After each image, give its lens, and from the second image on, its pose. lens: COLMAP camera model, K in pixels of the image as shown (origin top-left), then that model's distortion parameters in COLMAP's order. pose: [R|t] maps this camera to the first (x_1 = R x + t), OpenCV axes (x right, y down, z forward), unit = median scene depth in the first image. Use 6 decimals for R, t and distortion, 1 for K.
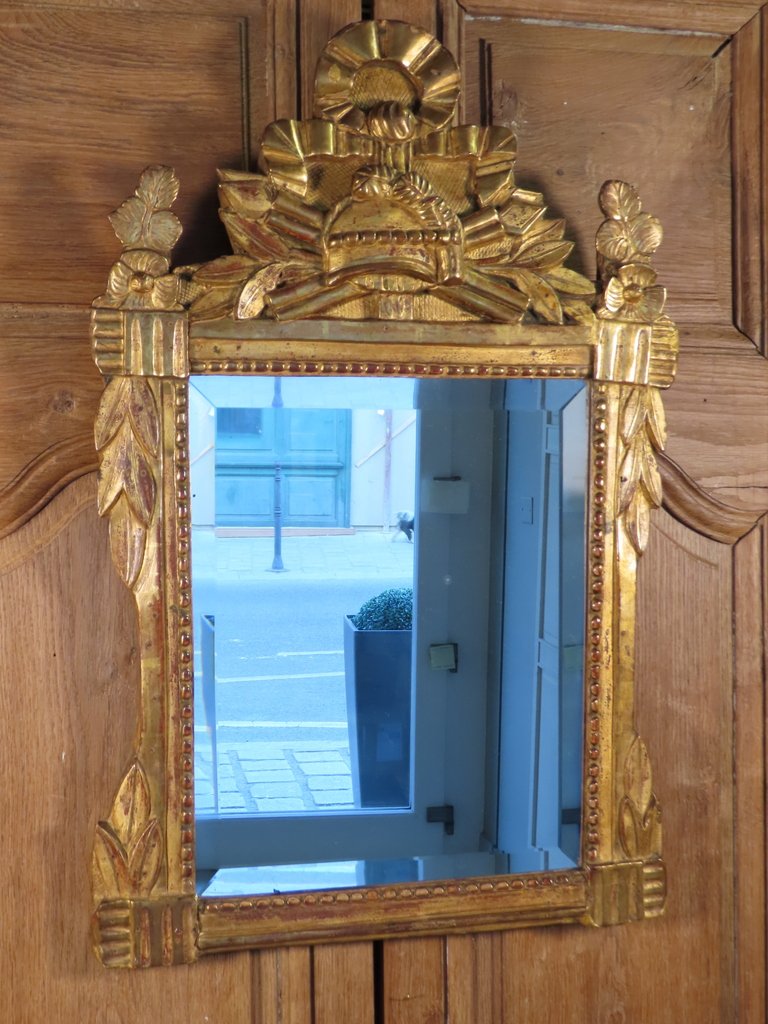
lens RADIAL K [[1466.9, 0, 384.6], [0, 1466.9, 539.5], [0, 0, 1]] dist [-0.007325, 0.000000]
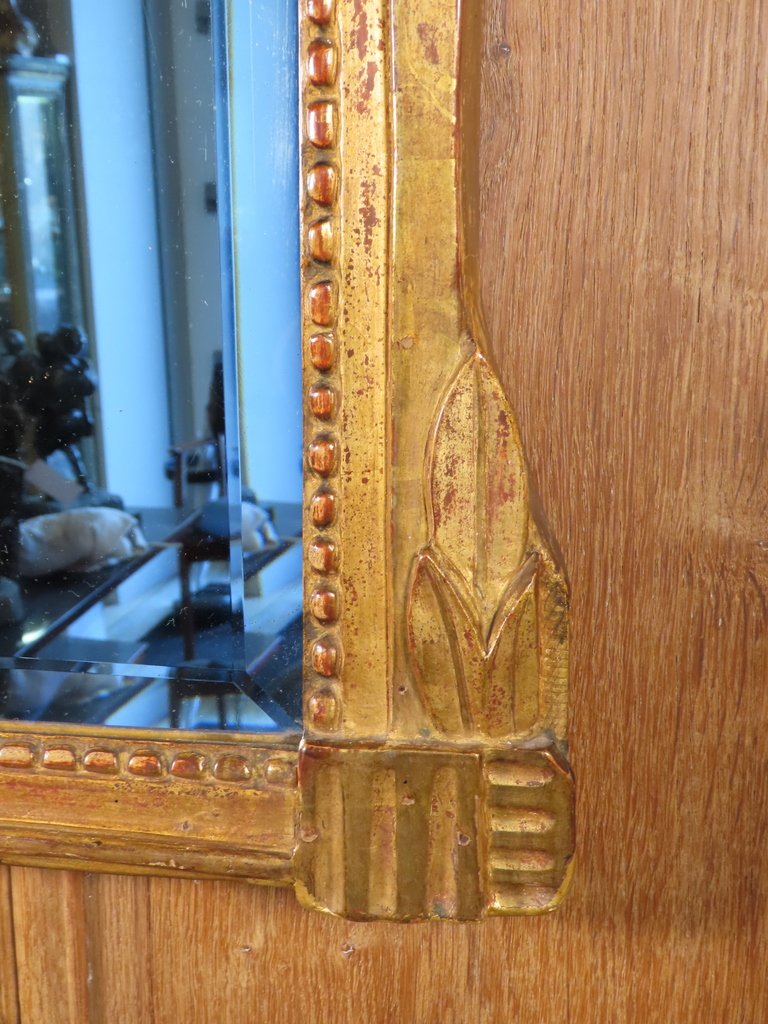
lens RADIAL K [[1239.2, 0, 386.0], [0, 1239.2, 529.8], [0, 0, 1]] dist [-0.021119, 0.000000]
pose [[0.915992, 0.095766, -0.389599, 0.274321], [-0.023806, 0.982356, 0.185497, 0.130871], [0.400490, -0.160639, 0.902110, 0.806851]]
